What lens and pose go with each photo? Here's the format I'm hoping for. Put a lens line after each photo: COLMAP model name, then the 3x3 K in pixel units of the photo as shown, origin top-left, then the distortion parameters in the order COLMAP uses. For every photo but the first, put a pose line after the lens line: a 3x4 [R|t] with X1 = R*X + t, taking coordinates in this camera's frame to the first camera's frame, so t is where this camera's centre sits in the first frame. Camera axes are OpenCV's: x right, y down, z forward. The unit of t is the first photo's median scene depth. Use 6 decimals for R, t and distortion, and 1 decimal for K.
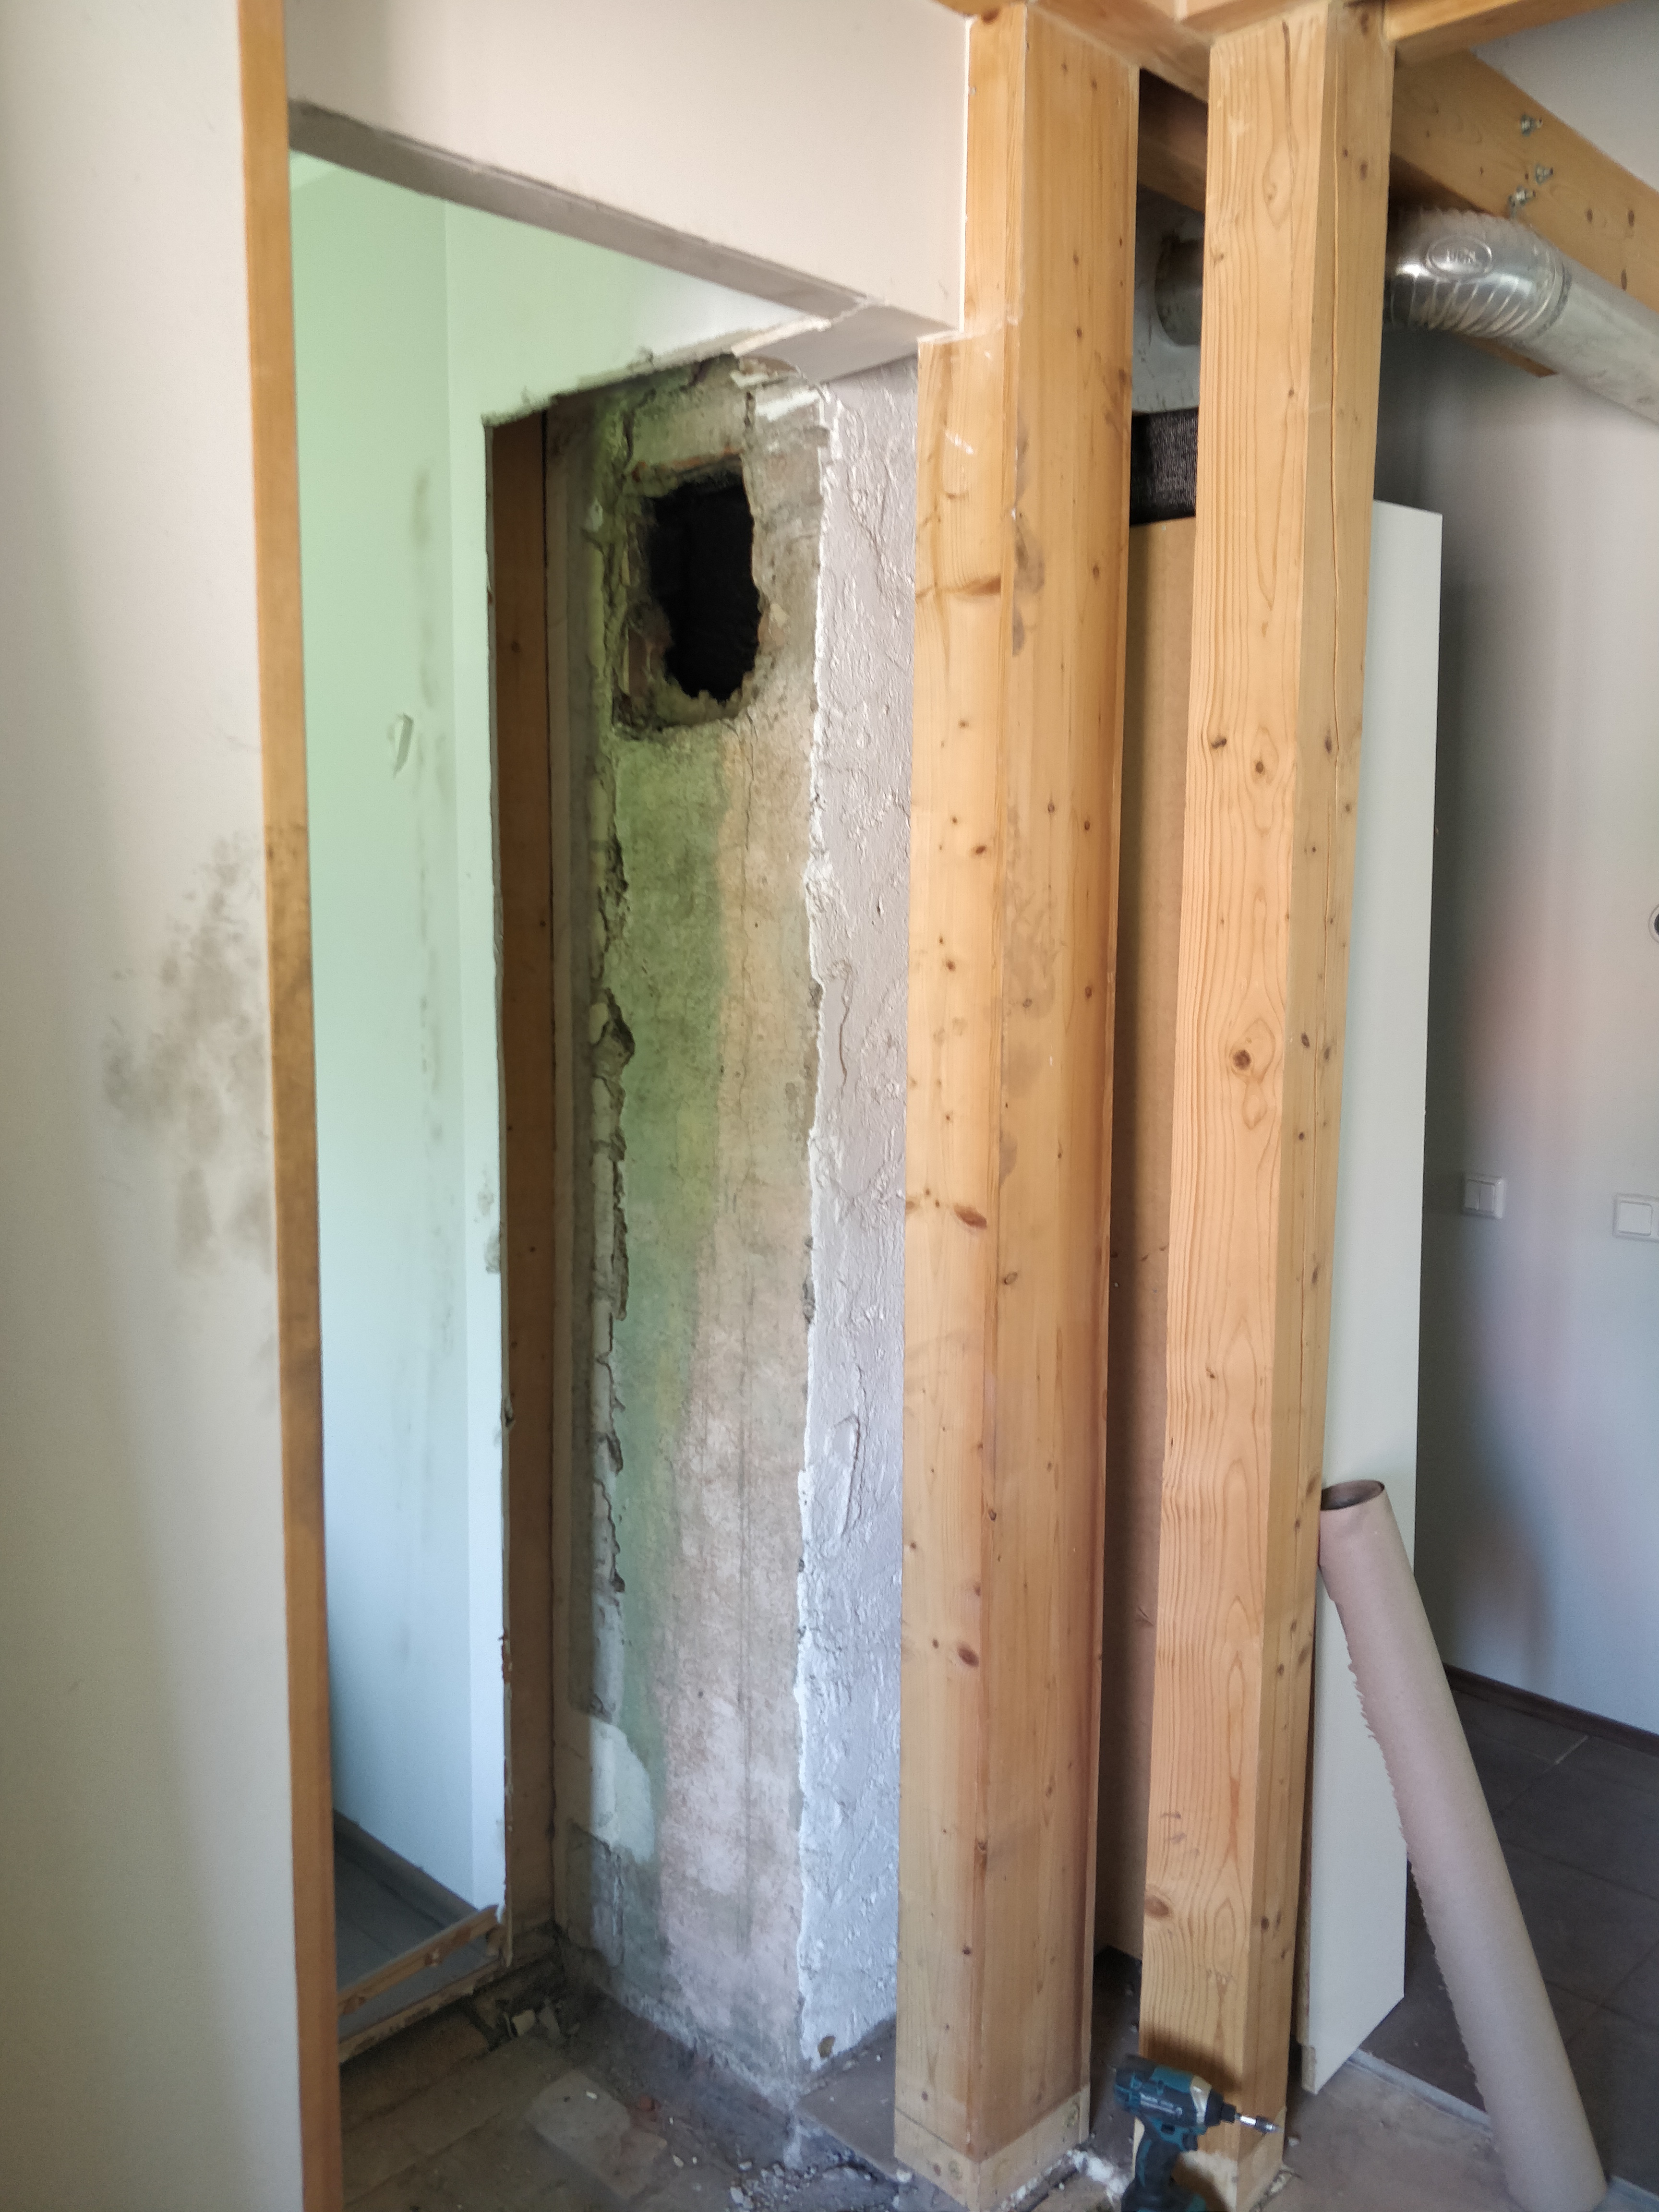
lens RADIAL K [[1816.2, 0, 824.9], [0, 1816.2, 1106.1], [0, 0, 1]] dist [0.044114, -0.042044]
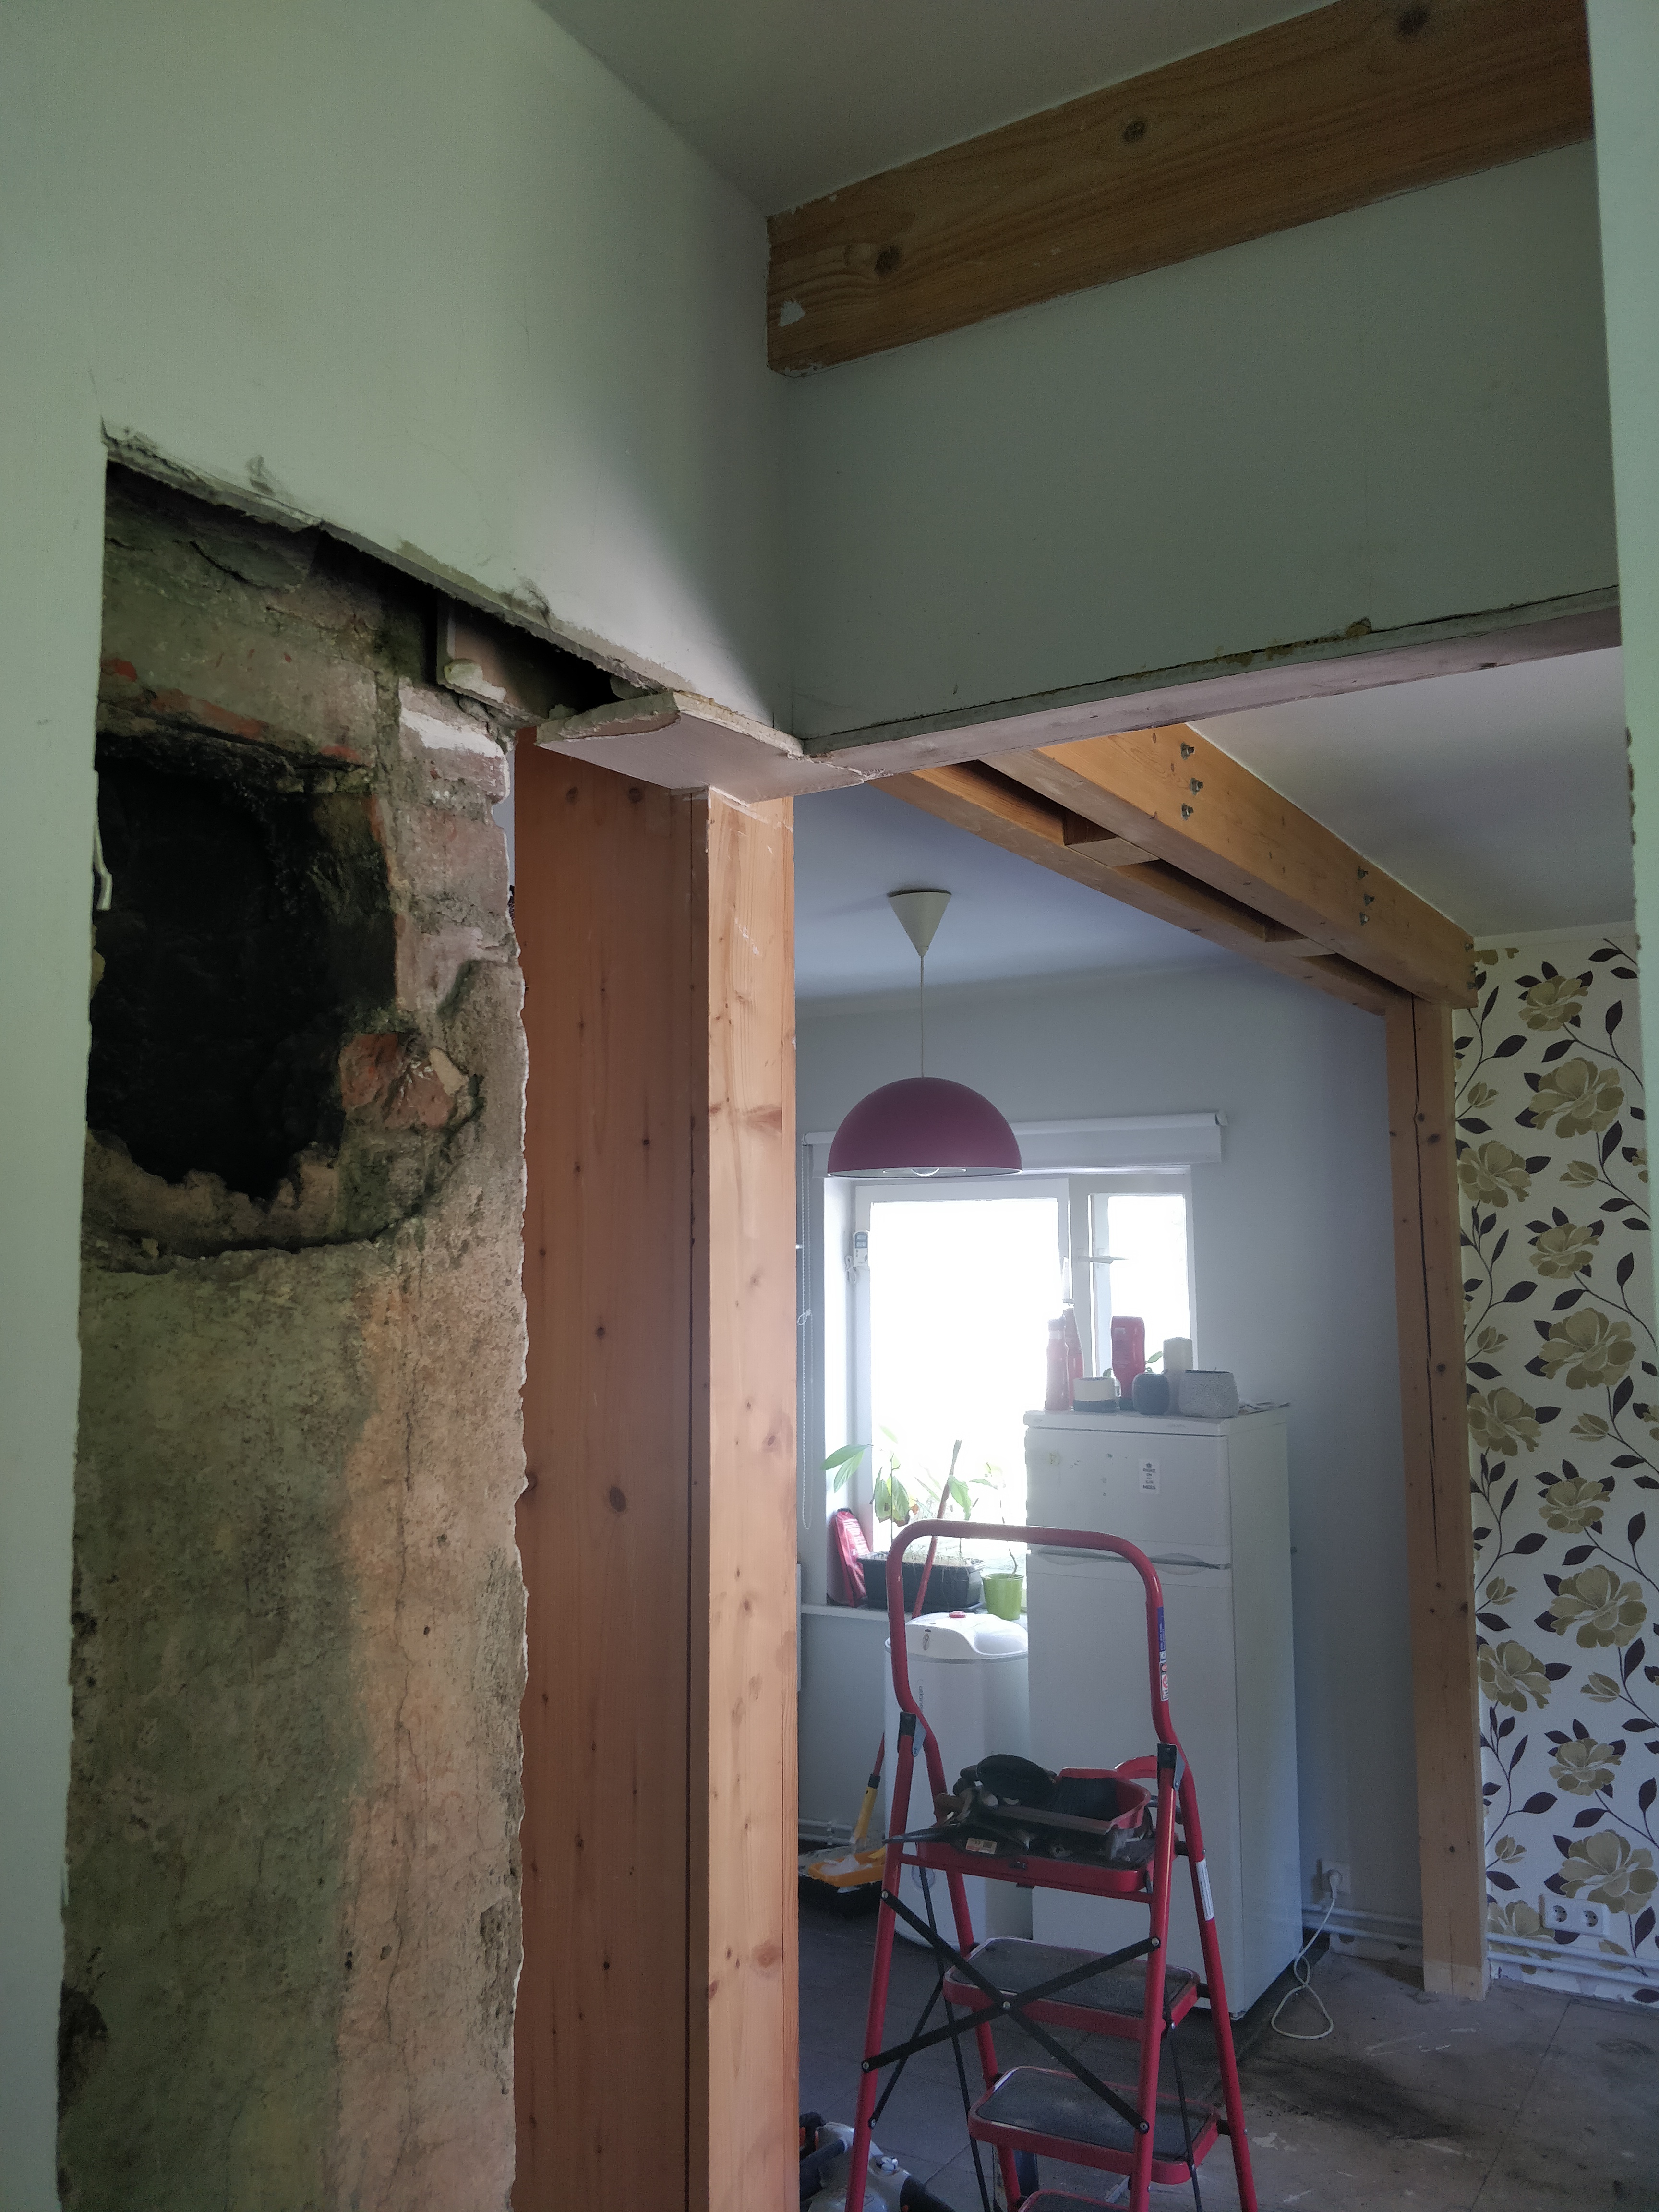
lens RADIAL K [[1816.2, 0, 826.8], [0, 1816.2, 1106.7], [0, 0, 1]] dist [0.044114, -0.042044]
pose [[-0.237014, 0.095925, 0.966759, -0.583852], [0.146219, 0.987300, -0.062115, -0.196869], [-0.960440, 0.126637, -0.248030, 0.986299]]
